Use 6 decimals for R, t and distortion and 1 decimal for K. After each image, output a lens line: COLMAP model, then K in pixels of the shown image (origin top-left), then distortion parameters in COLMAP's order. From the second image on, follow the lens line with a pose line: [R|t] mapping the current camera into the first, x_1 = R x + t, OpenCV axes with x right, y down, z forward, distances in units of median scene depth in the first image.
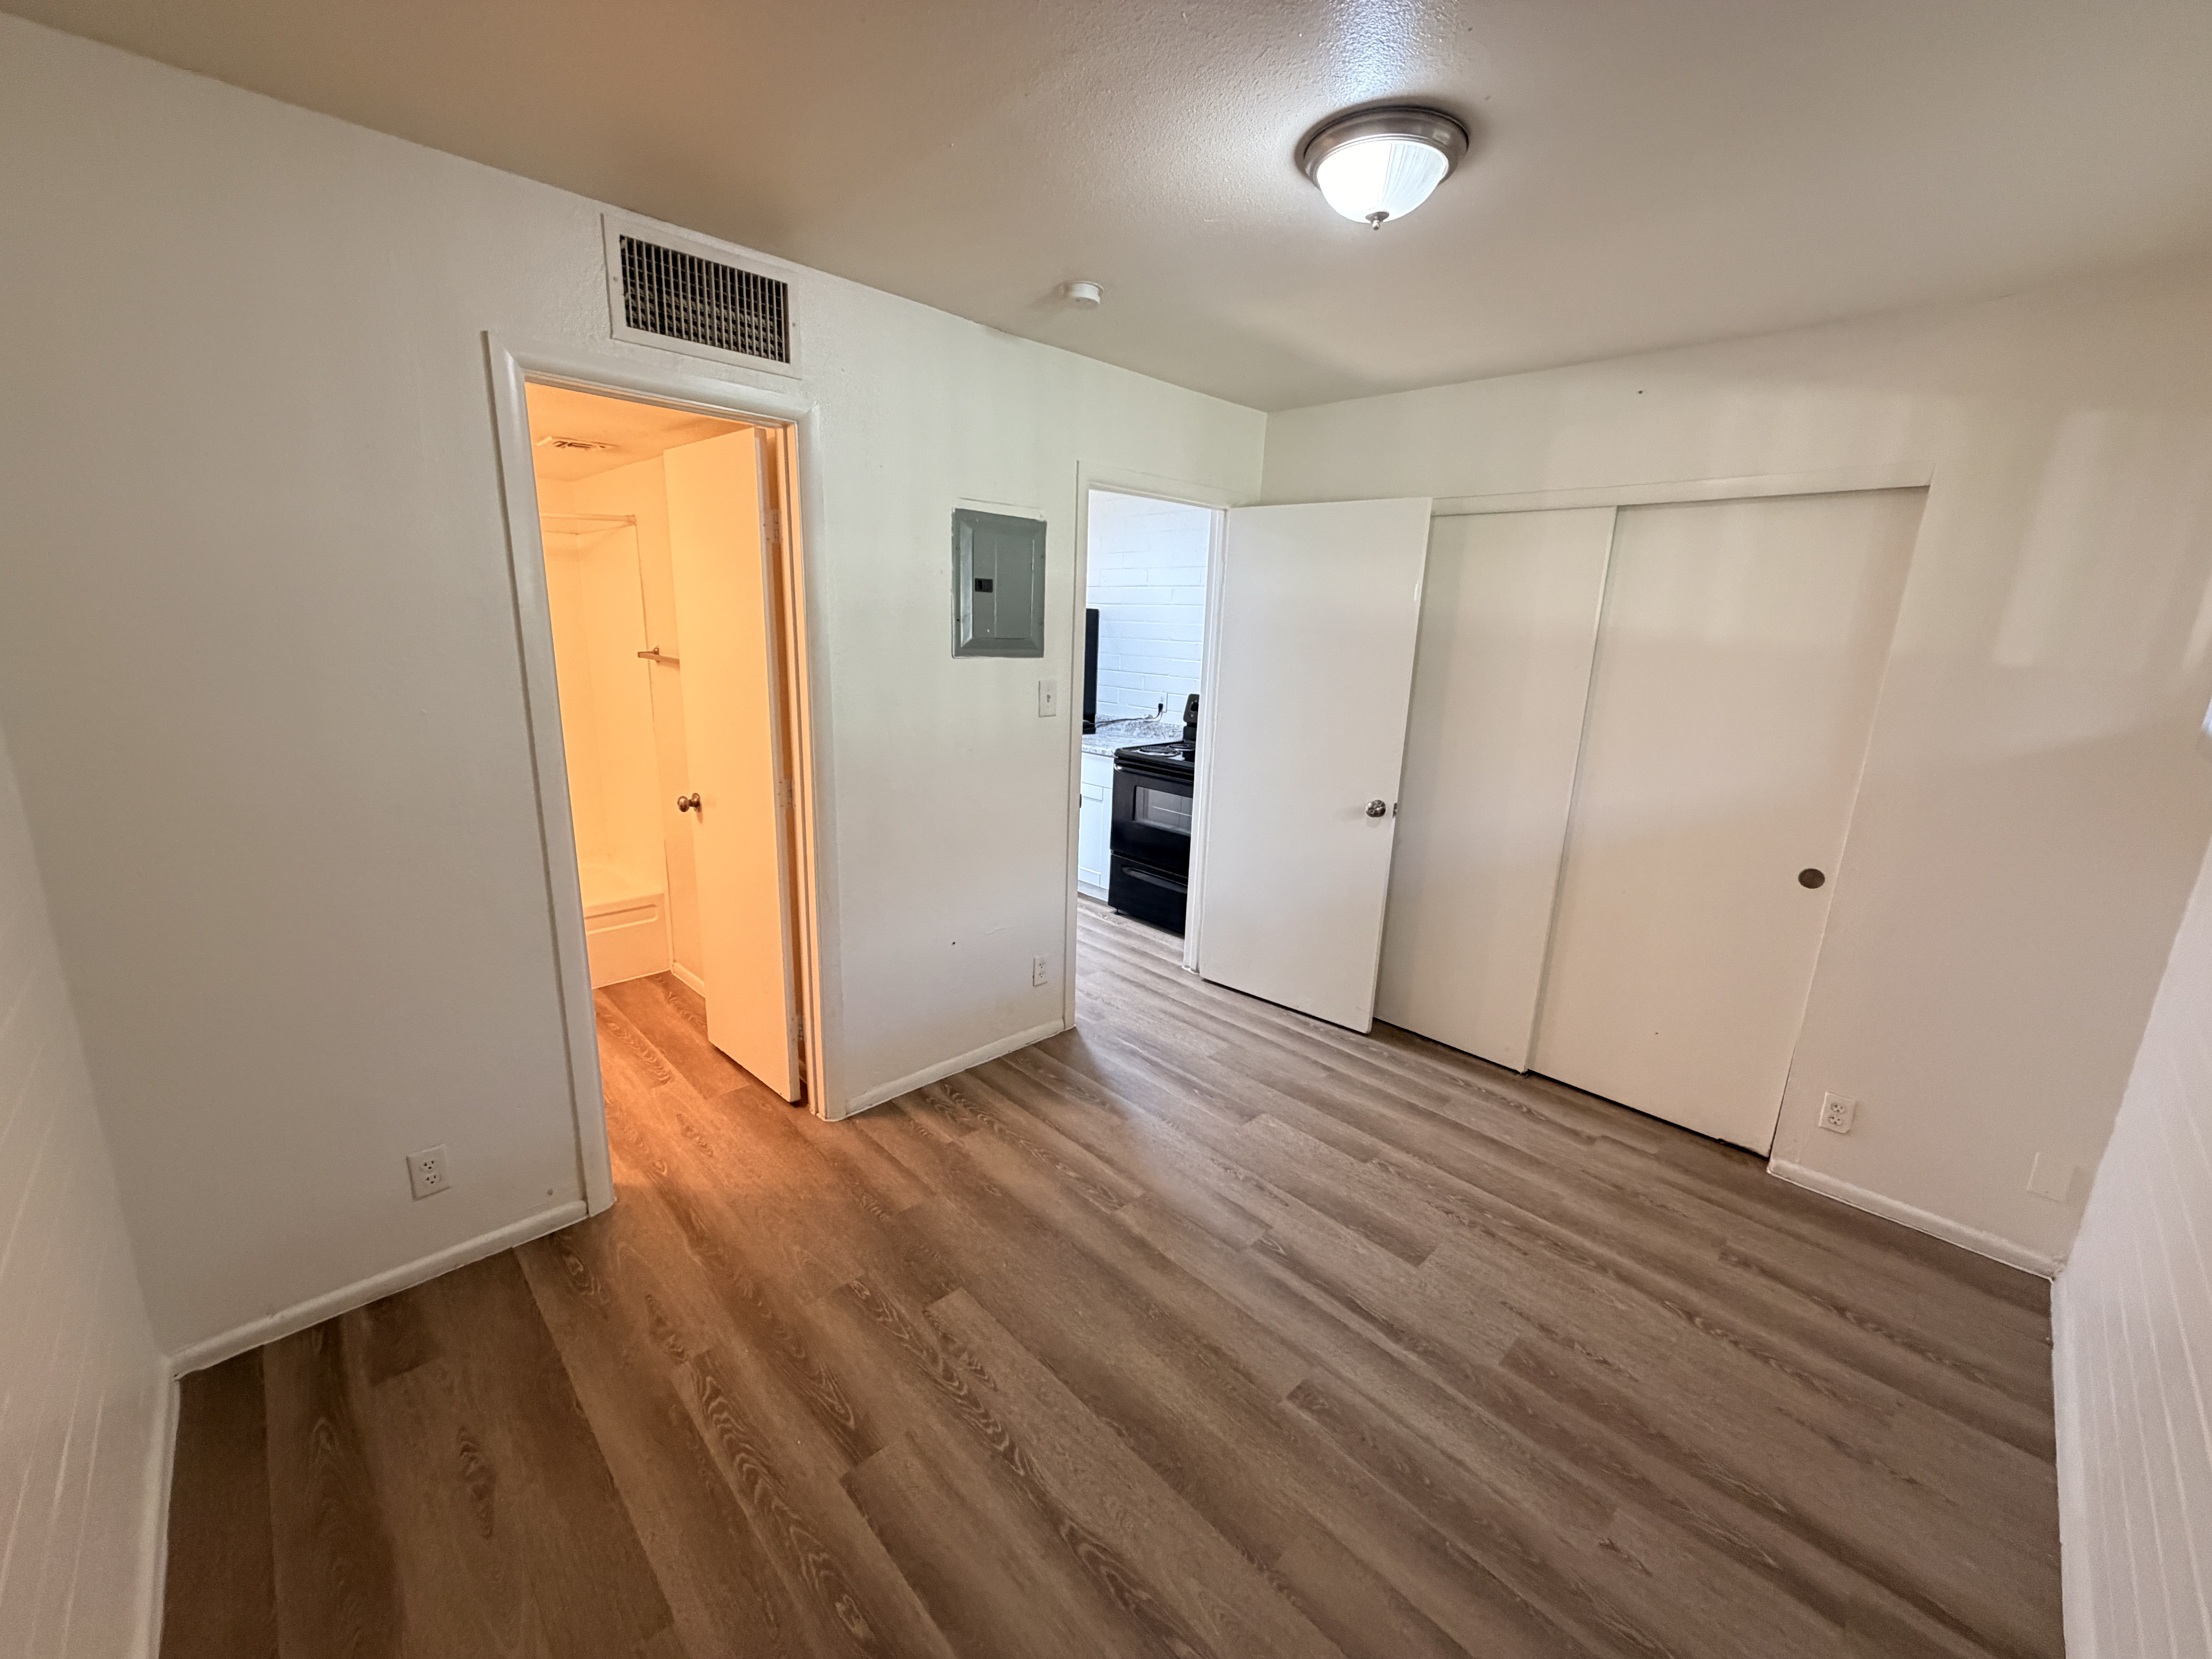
lens RADIAL K [[882.5, 0, 1098.6], [0, 882.5, 831.2], [0, 0, 1]] dist [0.001442, 0.000112]
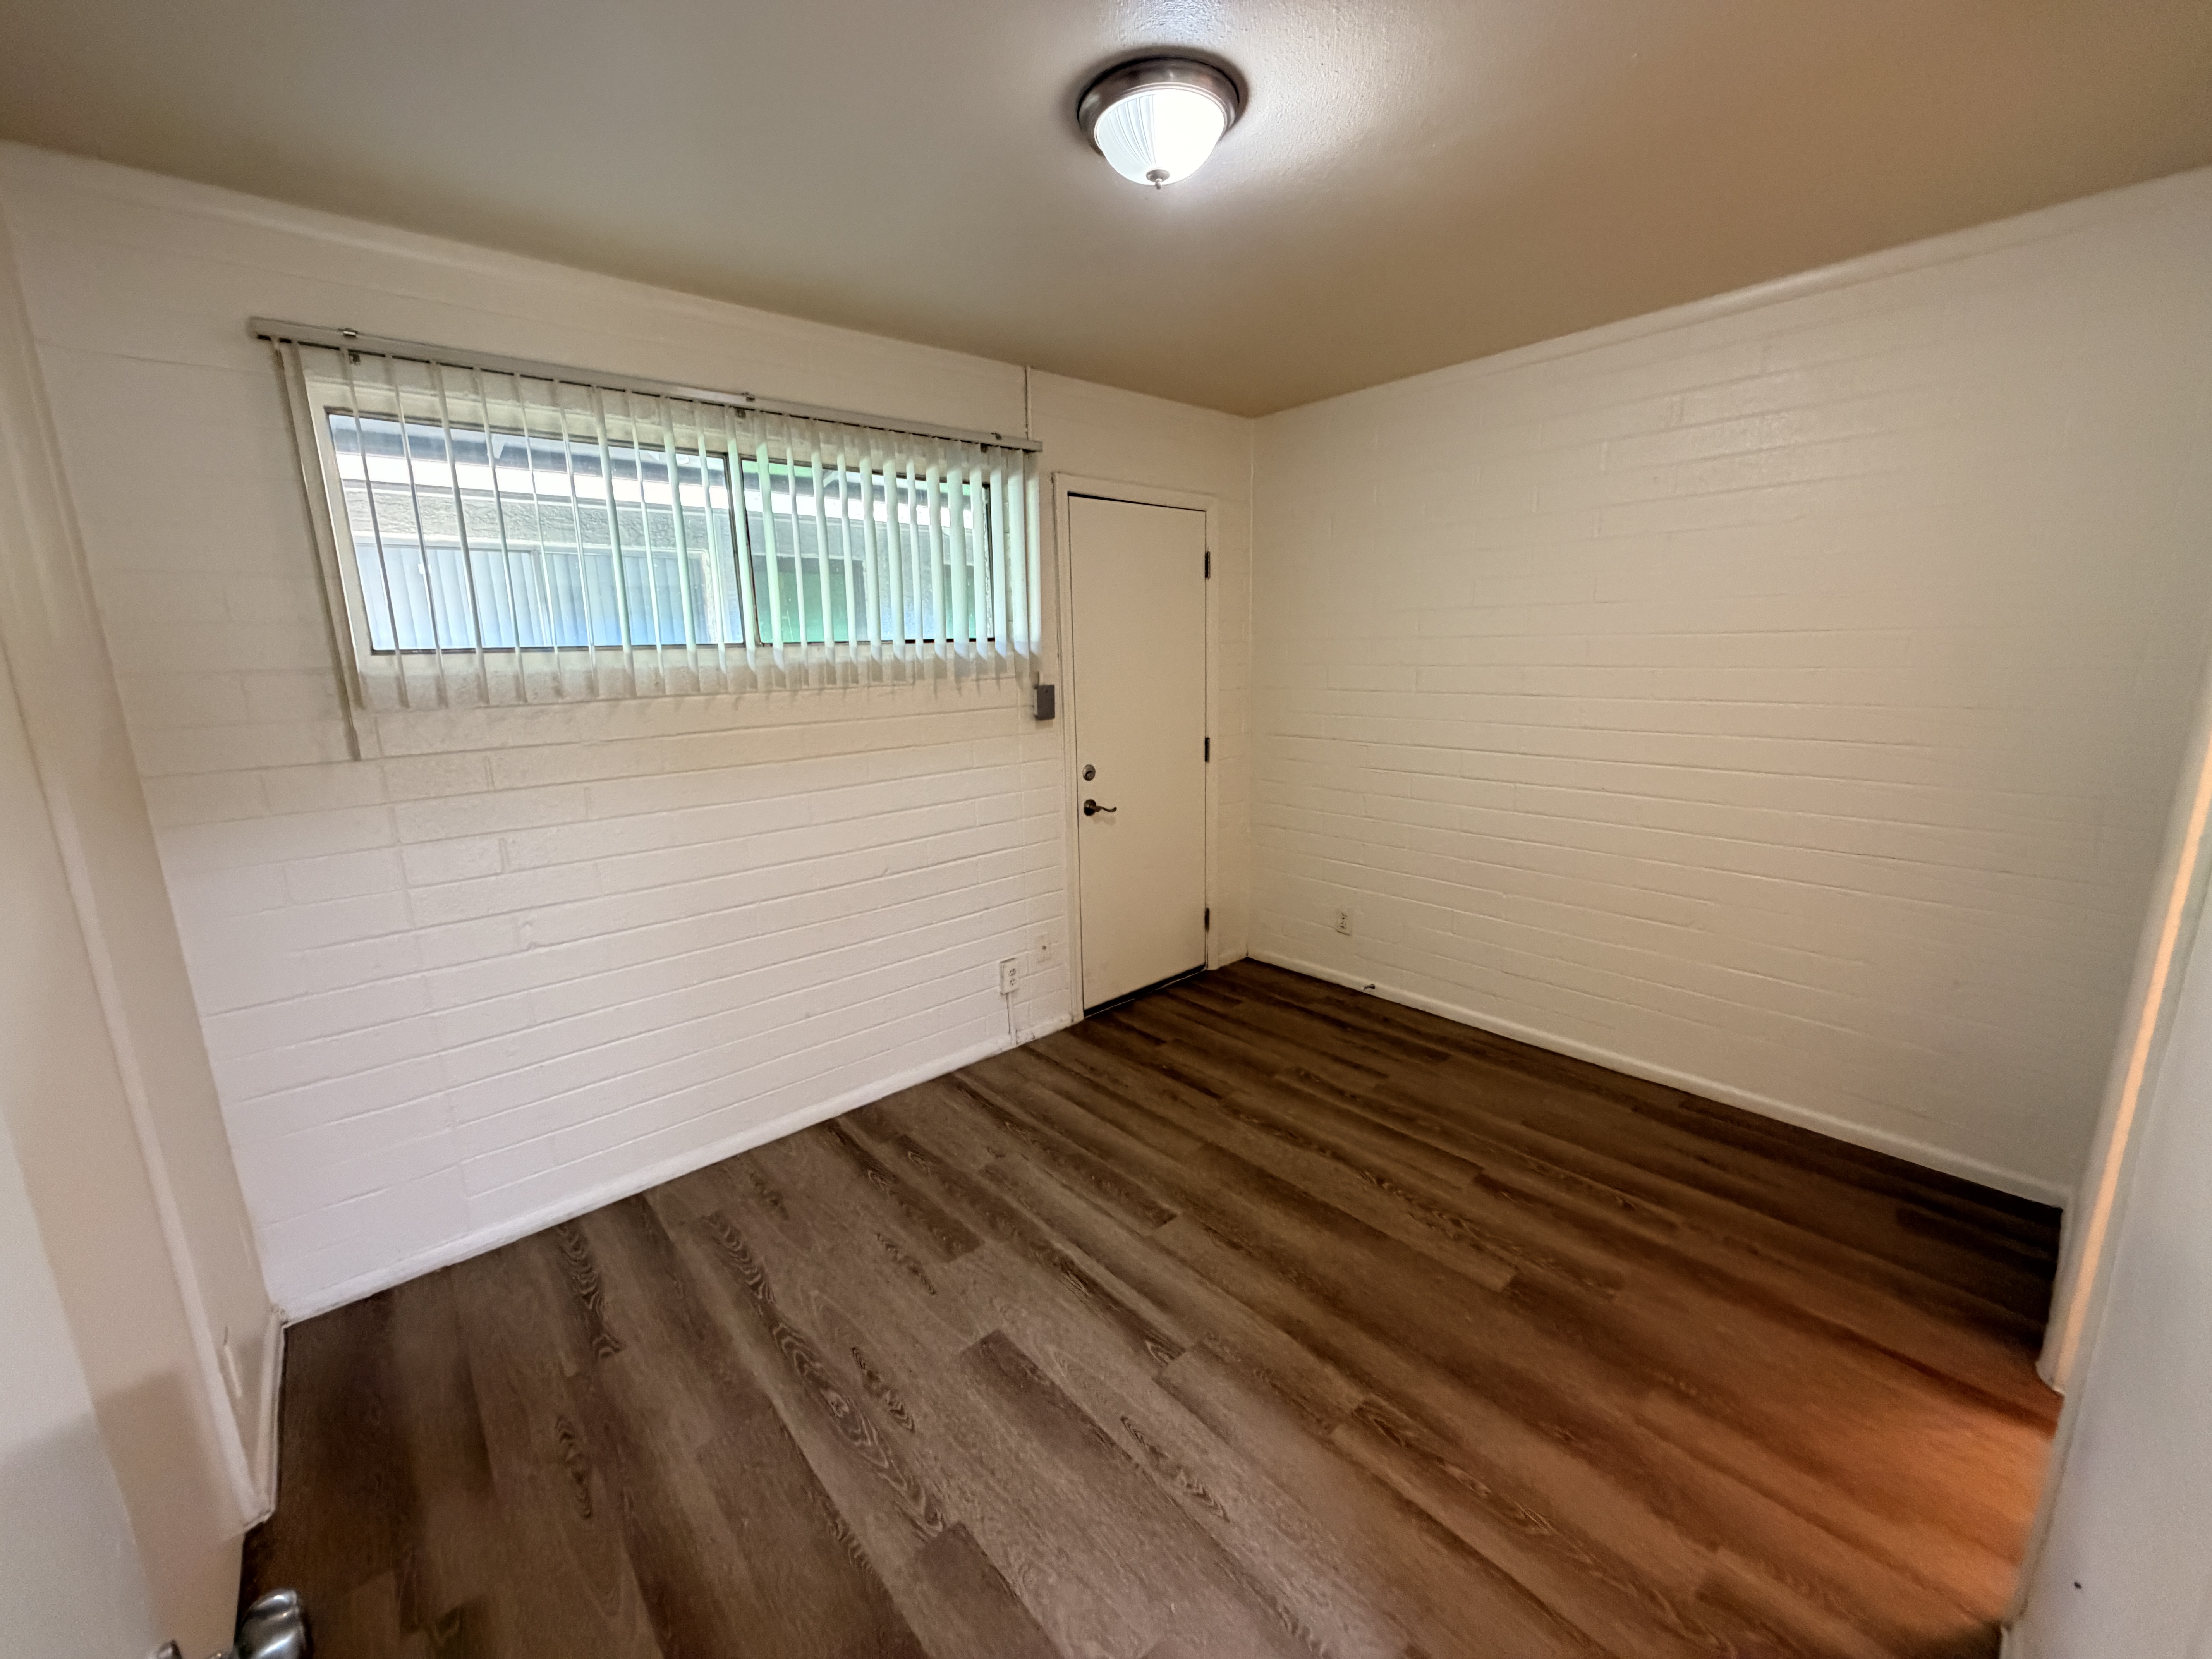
lens RADIAL K [[882.5, 0, 1098.6], [0, 882.5, 831.2], [0, 0, 1]] dist [0.001442, 0.000112]
pose [[-0.998795, -0.015974, 0.046399, 0.227086], [0.005944, 0.899185, 0.437528, -0.332608], [-0.048710, 0.437277, -0.898007, 1.560858]]
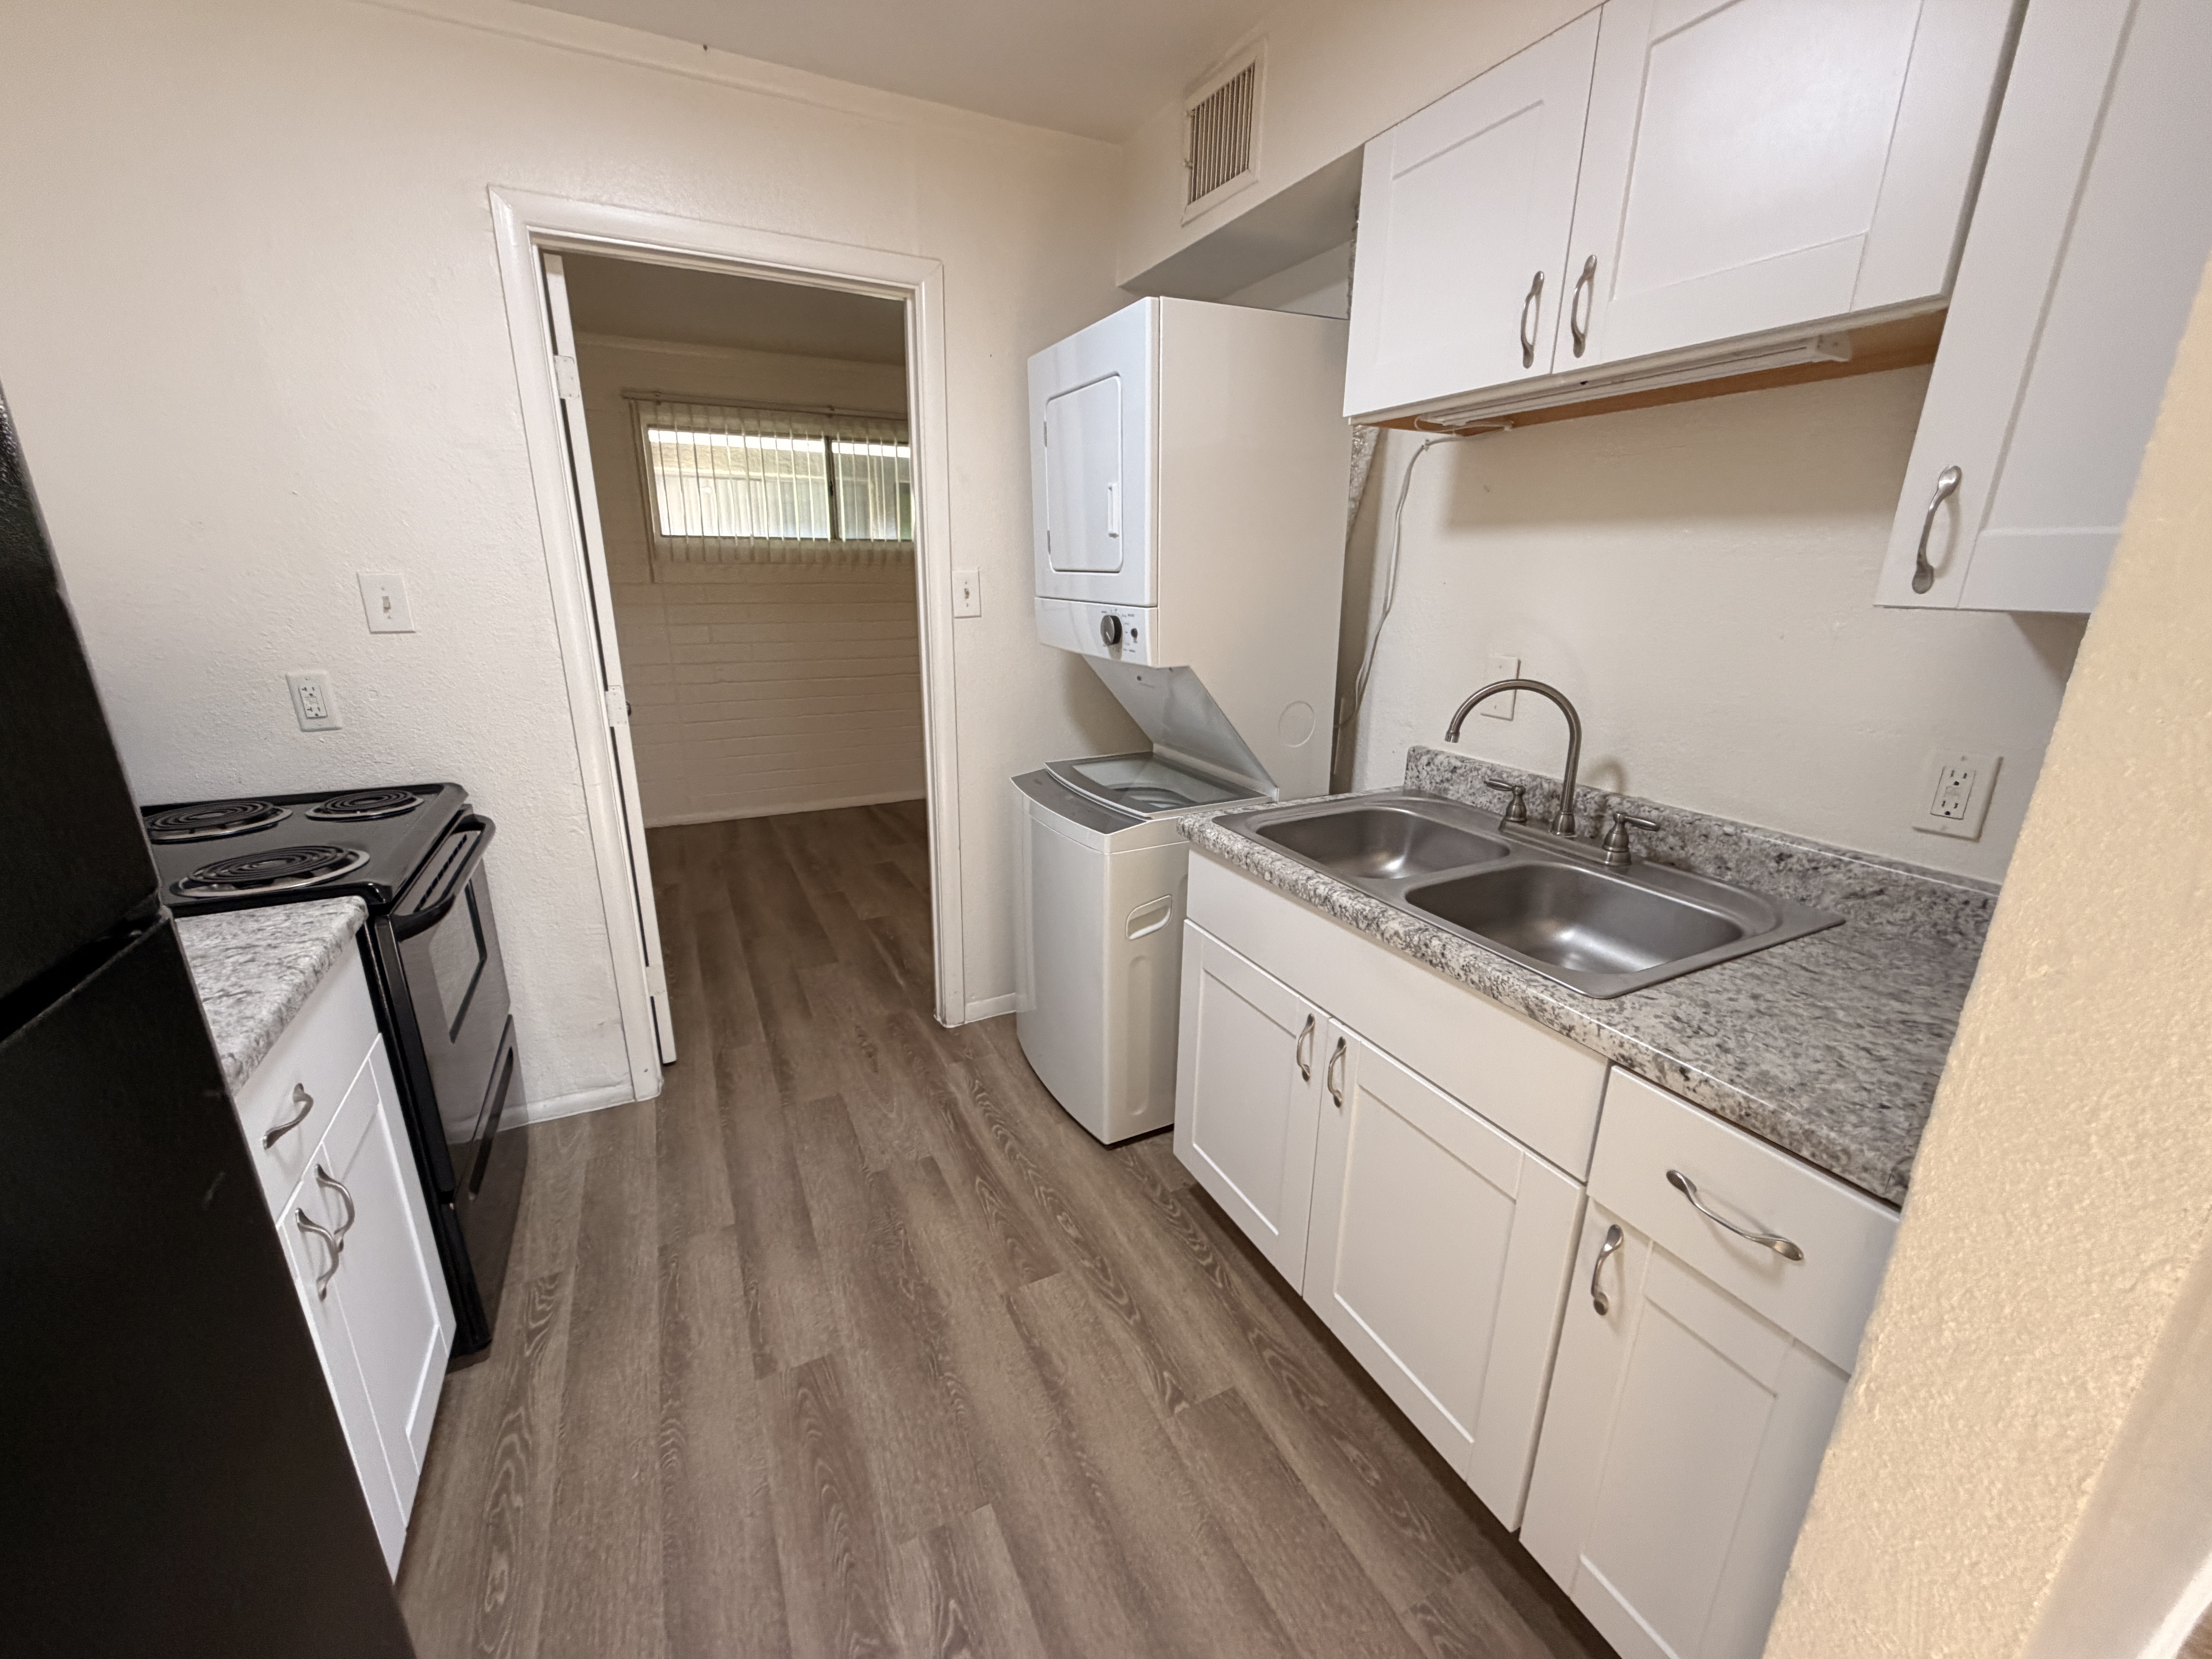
lens RADIAL K [[879.2, 0, 1102.3], [0, 879.2, 829.3], [0, 0, 1]] dist [0.000976, -0.000059]
pose [[-0.953707, -0.123596, 0.274164, -0.580306], [0.032797, 0.863462, 0.503347, -0.503681], [-0.298942, 0.489038, -0.819436, 2.377837]]
